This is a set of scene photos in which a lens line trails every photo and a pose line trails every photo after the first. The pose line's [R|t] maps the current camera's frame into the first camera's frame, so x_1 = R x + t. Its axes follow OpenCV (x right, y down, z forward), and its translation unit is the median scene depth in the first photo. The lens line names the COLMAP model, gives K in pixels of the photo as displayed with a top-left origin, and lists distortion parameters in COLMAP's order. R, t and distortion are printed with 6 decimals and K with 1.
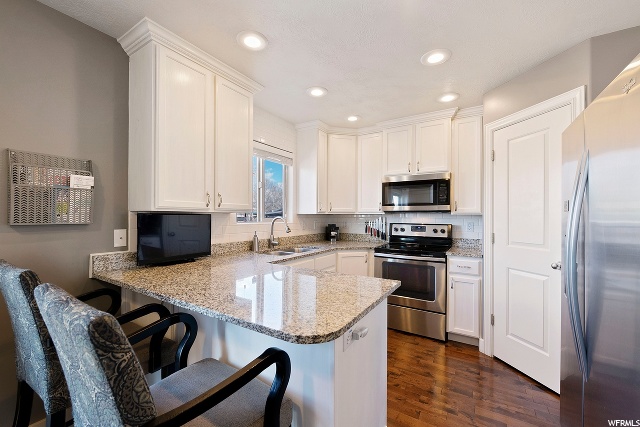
lens RADIAL K [[260.6, 0, 319.1], [0, 260.6, 215.8], [0, 0, 1]] dist [-0.000624, -0.000047]
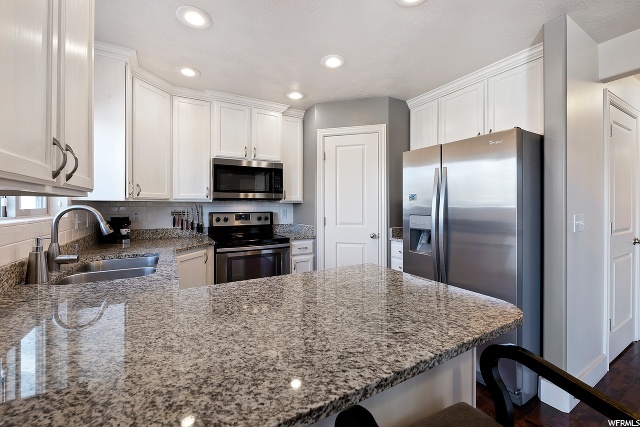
lens RADIAL K [[264.2, 0, 323.3], [0, 264.2, 207.8], [0, 0, 1]] dist [-0.012366, -0.000279]
pose [[0.467344, -0.011768, 0.883997, -0.376025], [0.003495, 0.999928, 0.011464, 0.004431], [-0.884069, -0.002268, 0.467351, 0.330988]]
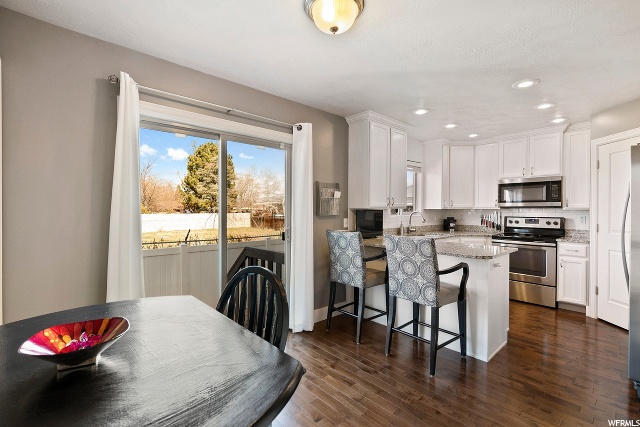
lens RADIAL K [[288.4, 0, 320.3], [0, 288.4, 210.7], [0, 0, 1]] dist [0.001049, -0.000503]
pose [[0.961598, -0.000238, -0.274462, -0.219510], [0.001435, 0.999990, 0.004159, -0.007070], [0.274459, -0.004393, 0.961589, -0.623696]]
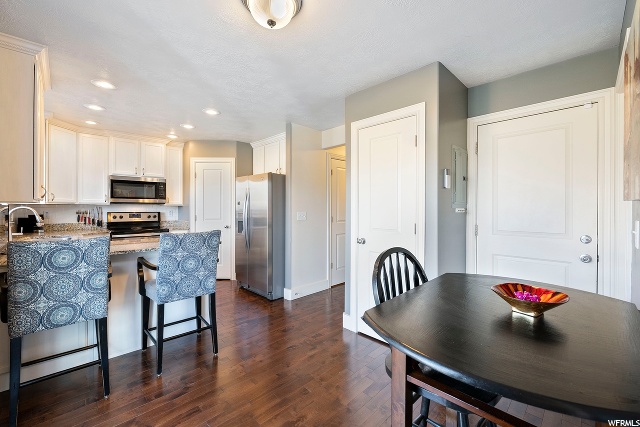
lens RADIAL K [[264.2, 0, 323.3], [0, 264.2, 207.8], [0, 0, 1]] dist [-0.012366, -0.000279]
pose [[0.229989, -0.002866, 0.973189, -0.815569], [-0.003877, 0.999985, 0.003861, -0.001158], [-0.973186, -0.004661, 0.229974, -0.296266]]
